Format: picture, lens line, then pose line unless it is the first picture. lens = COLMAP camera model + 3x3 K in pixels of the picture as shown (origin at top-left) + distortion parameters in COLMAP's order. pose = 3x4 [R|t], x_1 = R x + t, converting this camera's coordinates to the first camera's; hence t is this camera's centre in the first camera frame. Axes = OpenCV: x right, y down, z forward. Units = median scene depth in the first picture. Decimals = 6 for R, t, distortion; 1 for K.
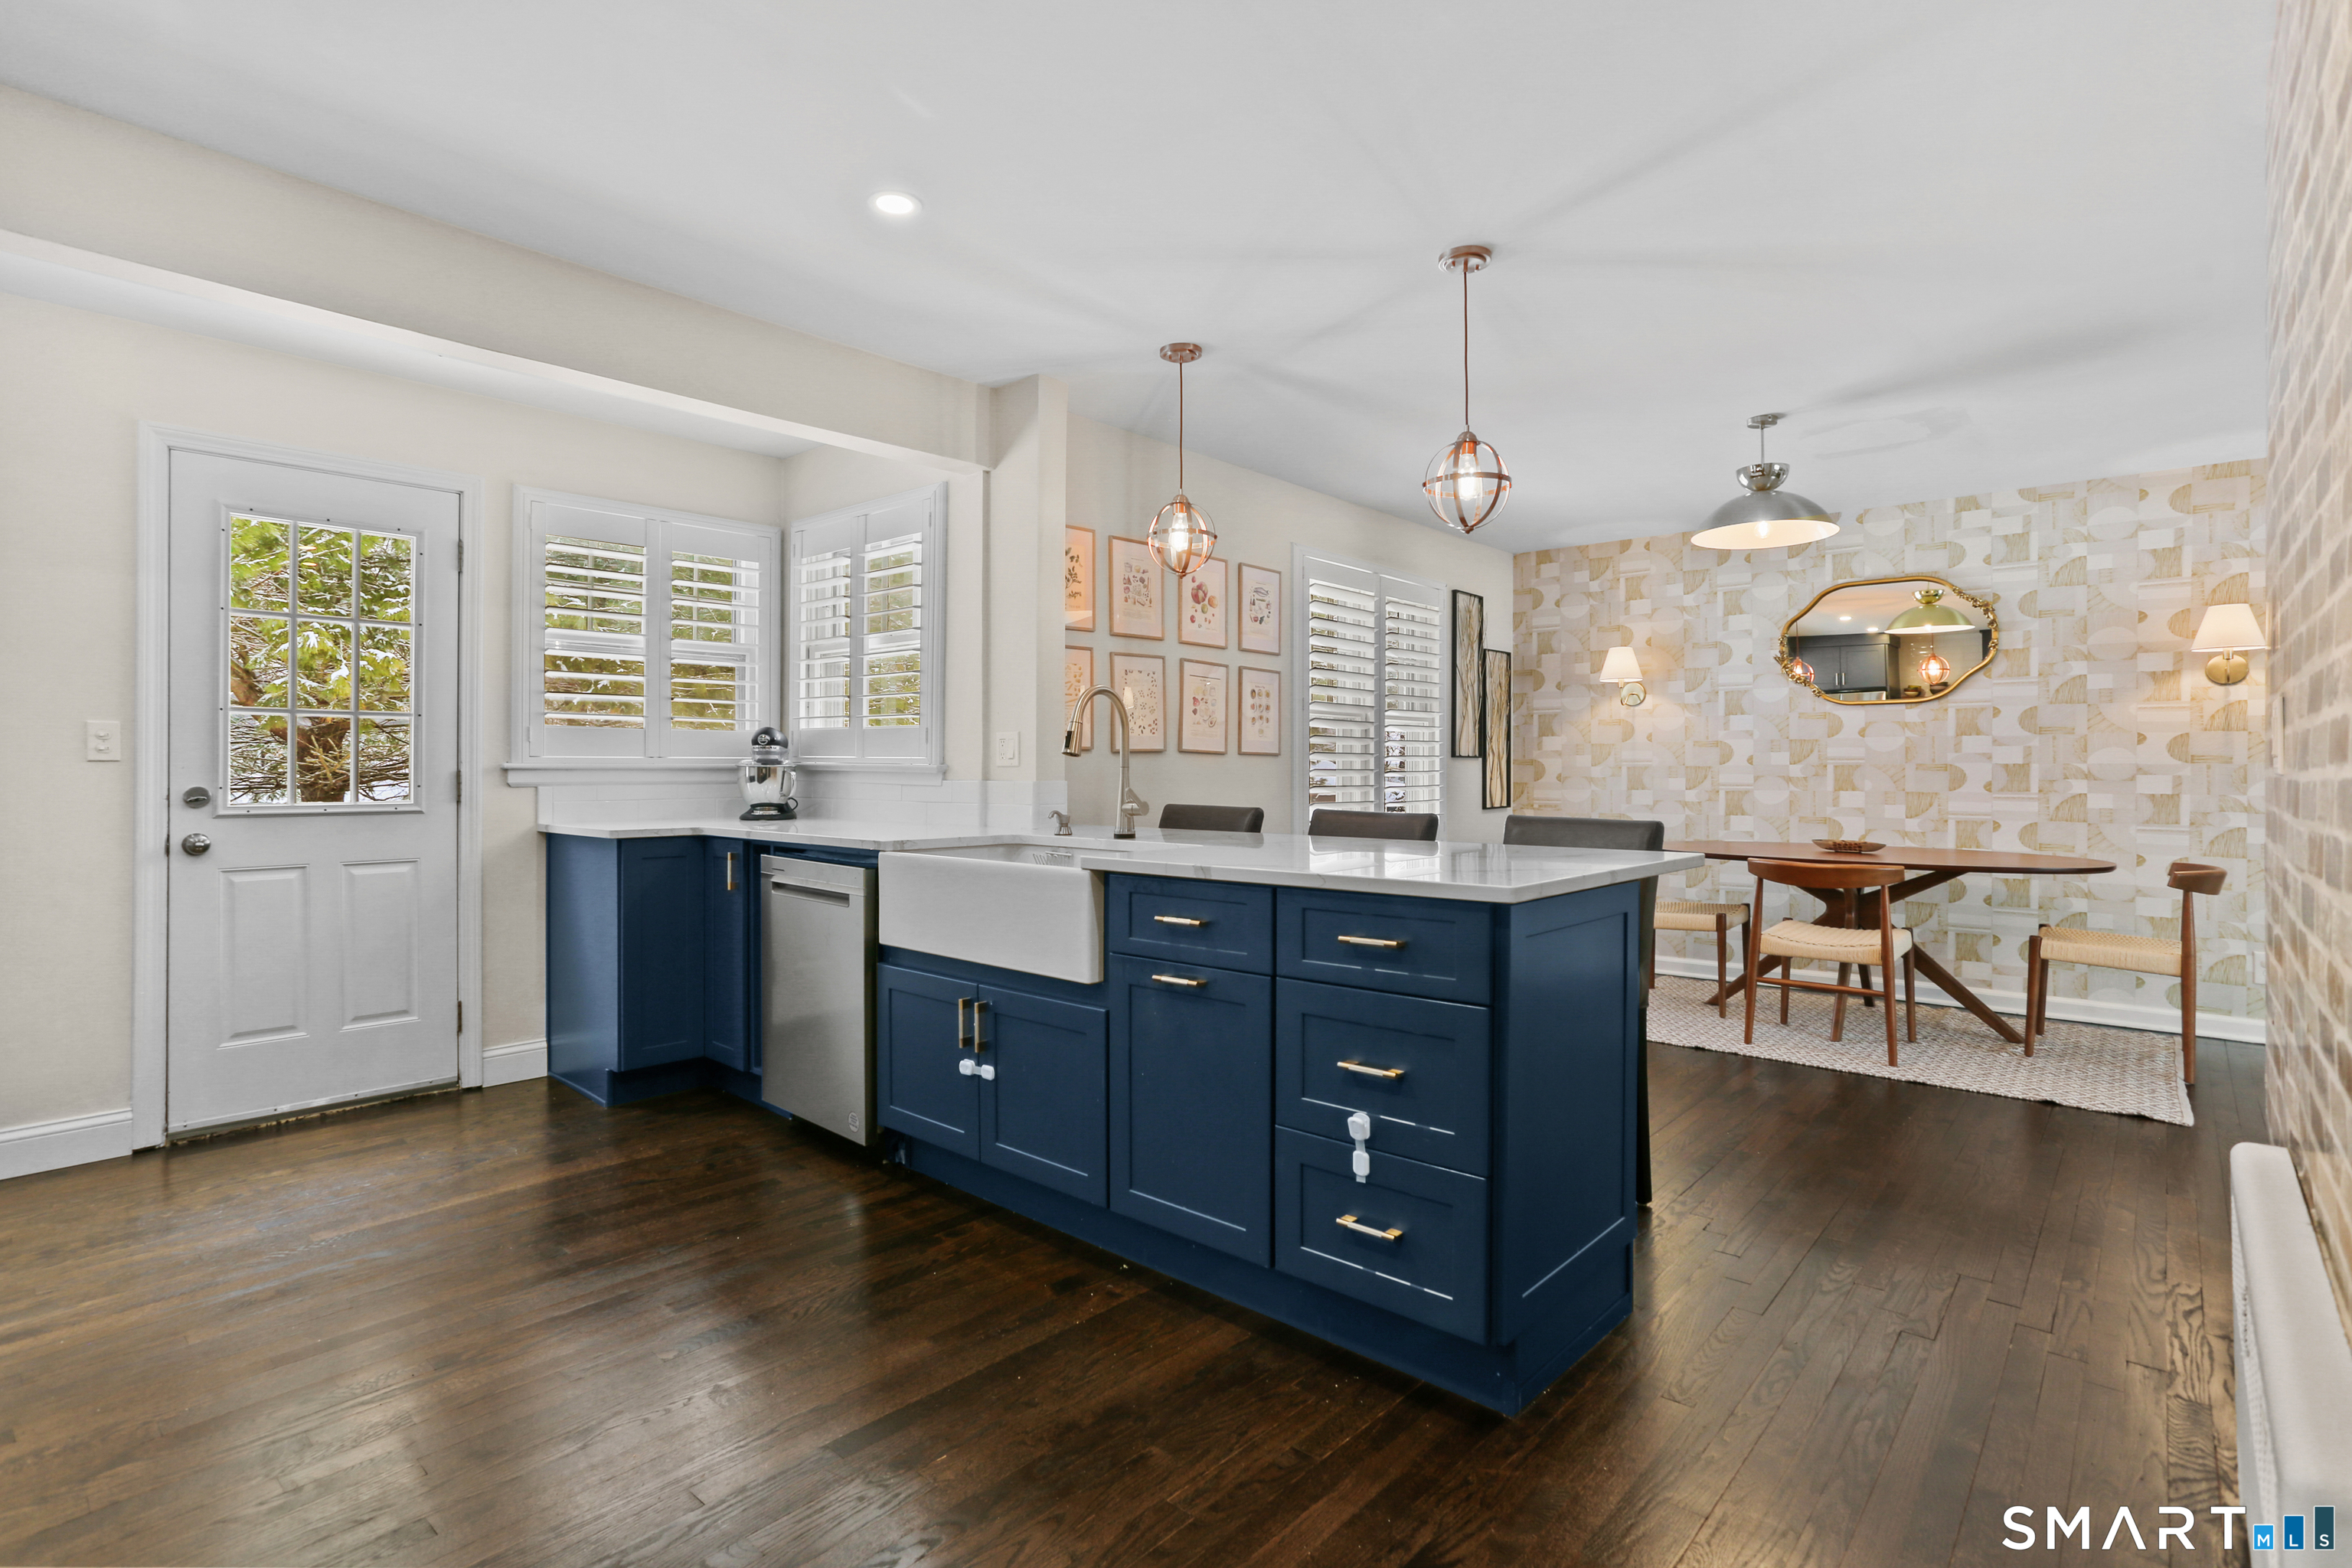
lens RADIAL K [[1138.6, 0, 1130.1], [0, 1138.6, 769.5], [0, 0, 1]] dist [-0.026774, 0.009175]
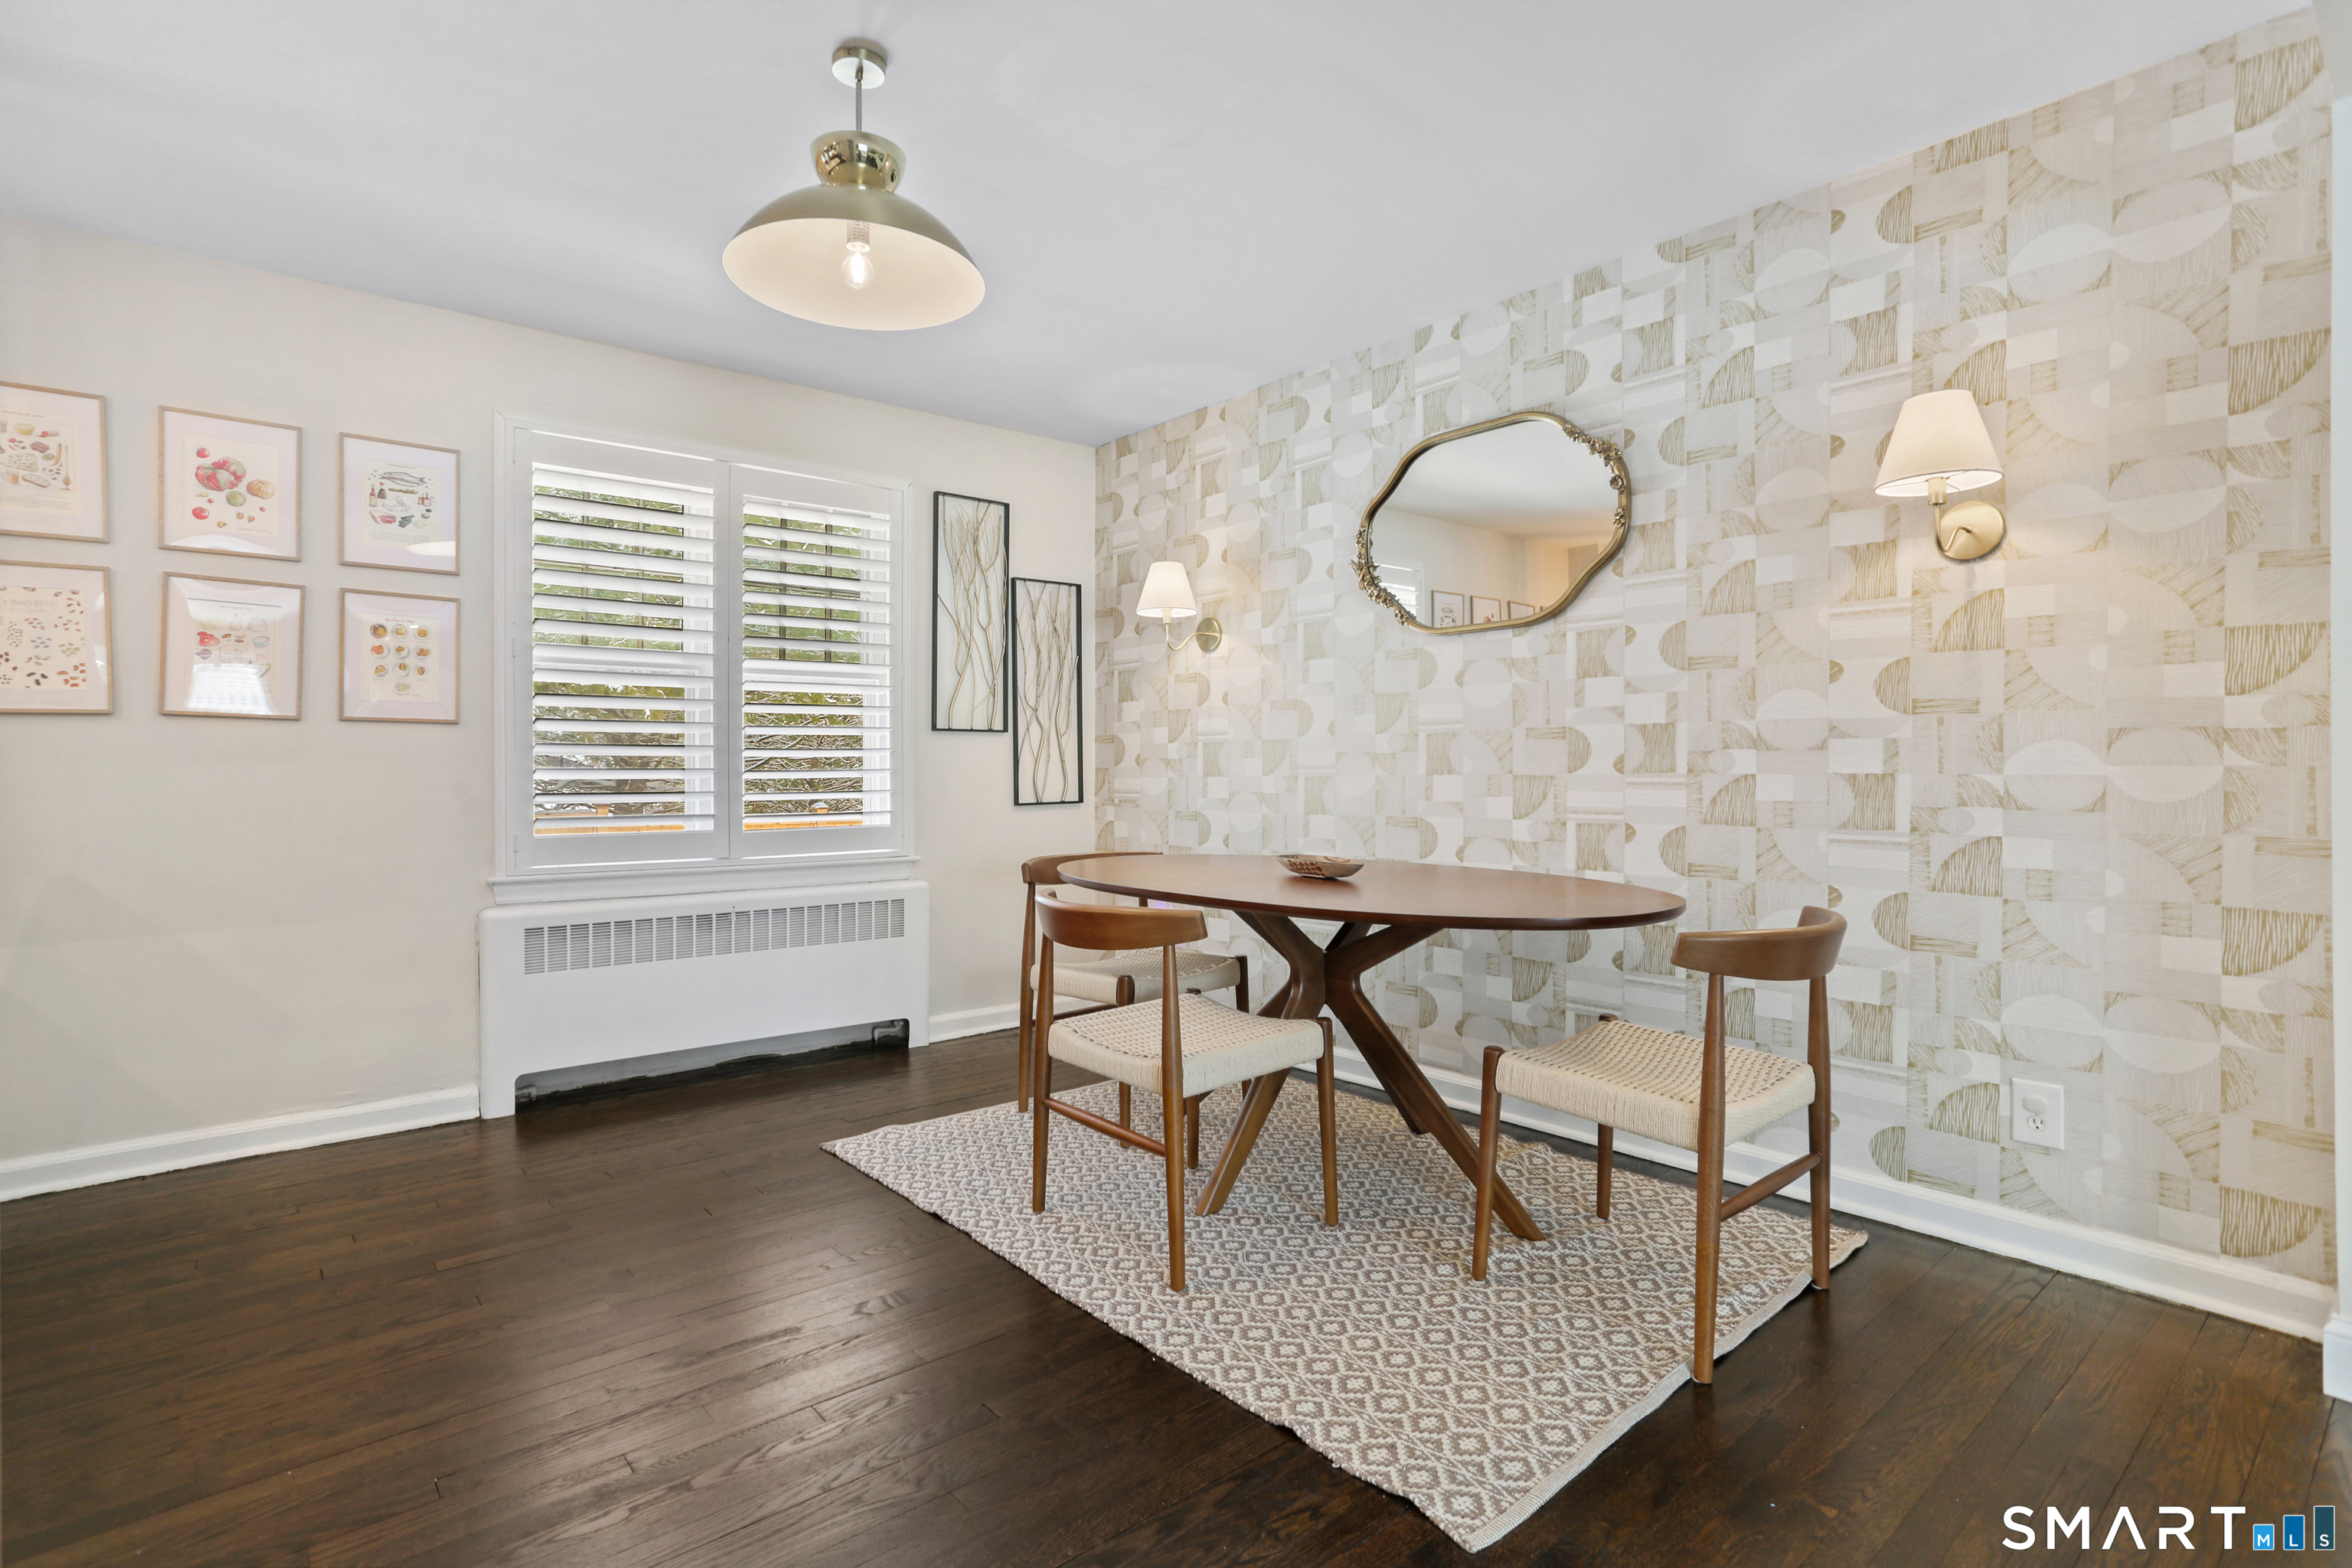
lens RADIAL K [[1138.6, 0, 1176.8], [0, 1138.6, 779.8], [0, 0, 1]] dist [-0.026774, 0.009175]
pose [[0.989885, -0.005313, -0.141775, 0.623370], [0.006331, 0.999957, 0.006727, 0.017952], [0.141733, -0.007556, 0.989876, 0.390000]]
